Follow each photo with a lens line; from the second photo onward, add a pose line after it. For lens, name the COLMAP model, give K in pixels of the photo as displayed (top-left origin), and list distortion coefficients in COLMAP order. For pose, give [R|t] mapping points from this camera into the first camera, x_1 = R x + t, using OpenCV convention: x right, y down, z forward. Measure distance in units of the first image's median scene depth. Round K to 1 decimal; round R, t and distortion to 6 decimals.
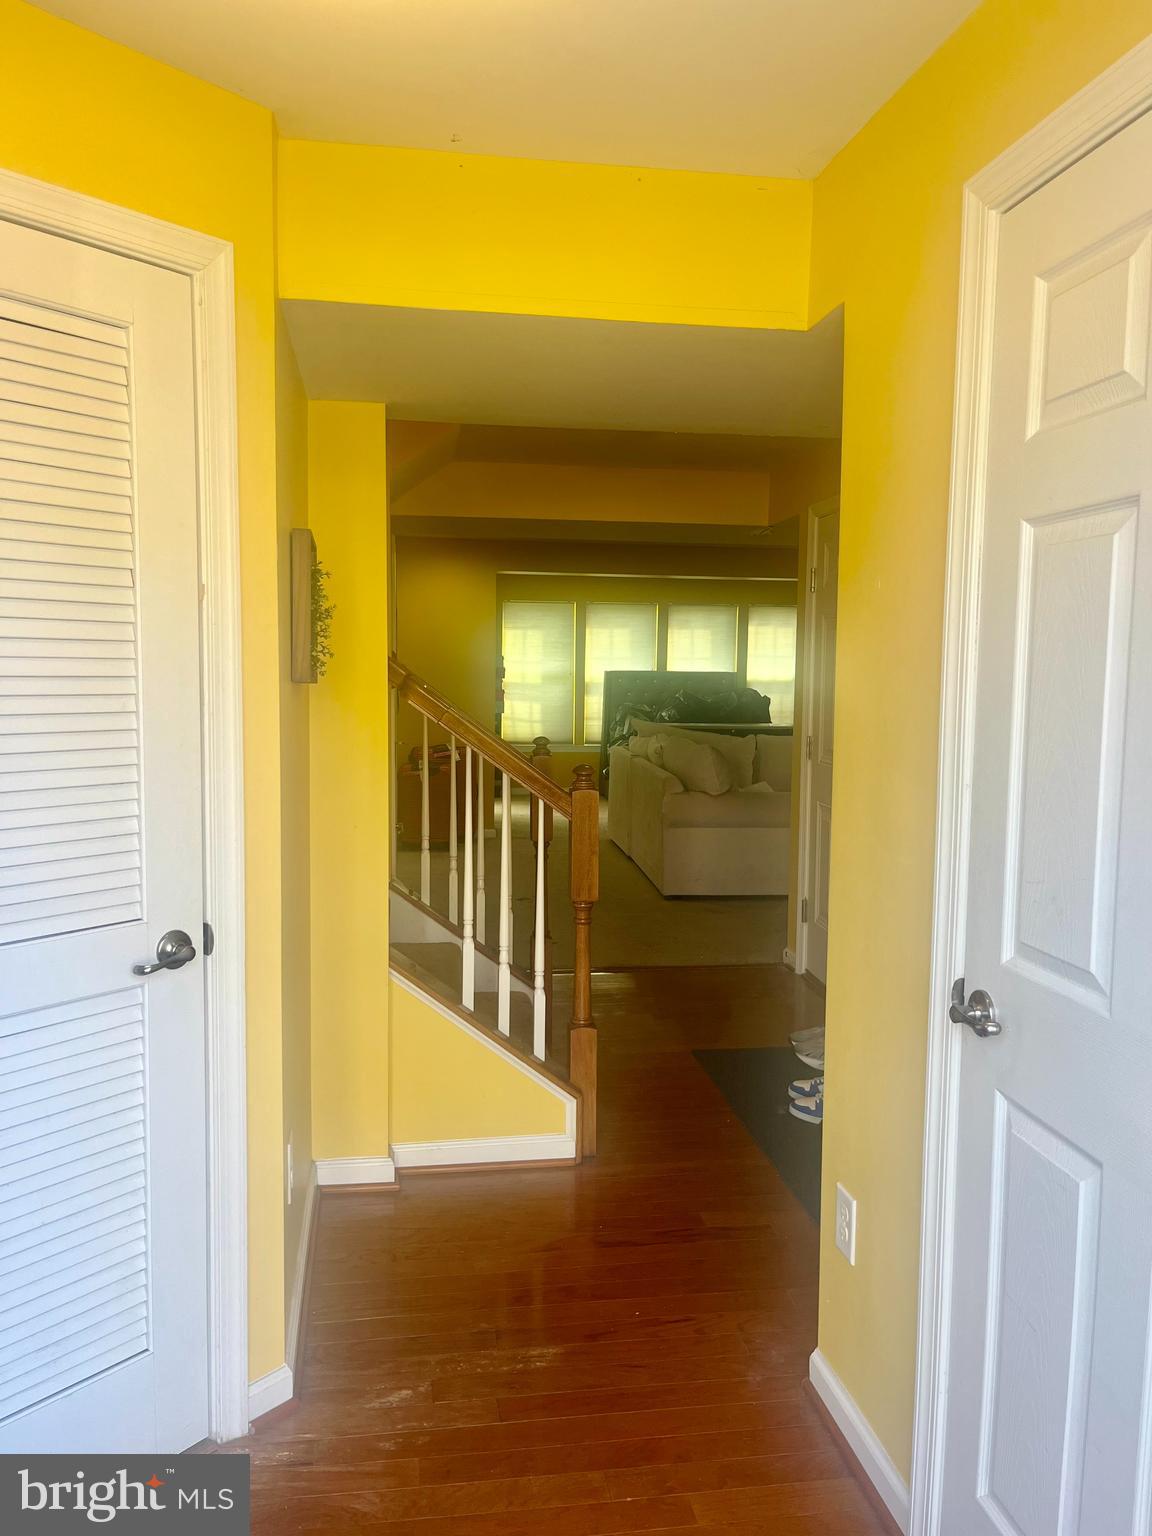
lens RADIAL K [[1170.8, 0, 576.0], [0, 1170.8, 768.0], [0, 0, 1]] dist [0.001180, 0.000020]
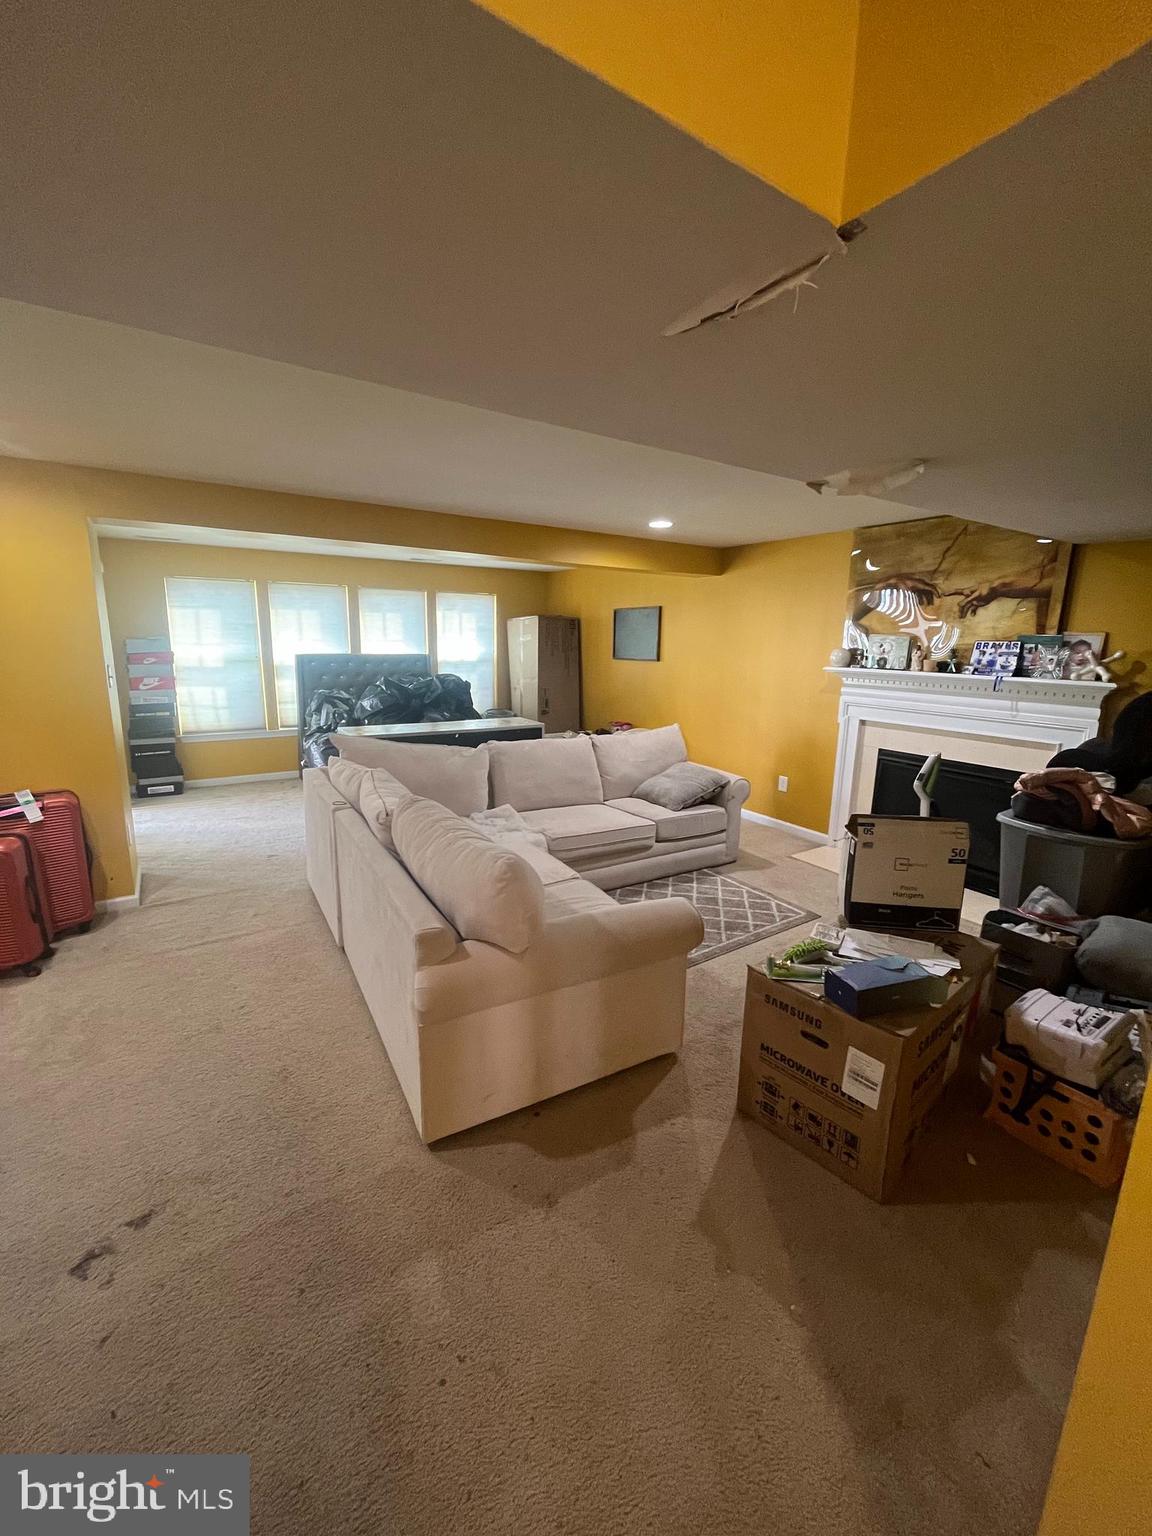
lens RADIAL K [[616.9, 0, 576.0], [0, 616.9, 768.0], [0, 0, 1]] dist [0.000602, 0.000012]
pose [[0.910521, -0.078802, 0.405885, 0.021496], [0.026274, 0.990713, 0.133403, -0.051451], [-0.412628, -0.110802, 0.904136, 0.425628]]
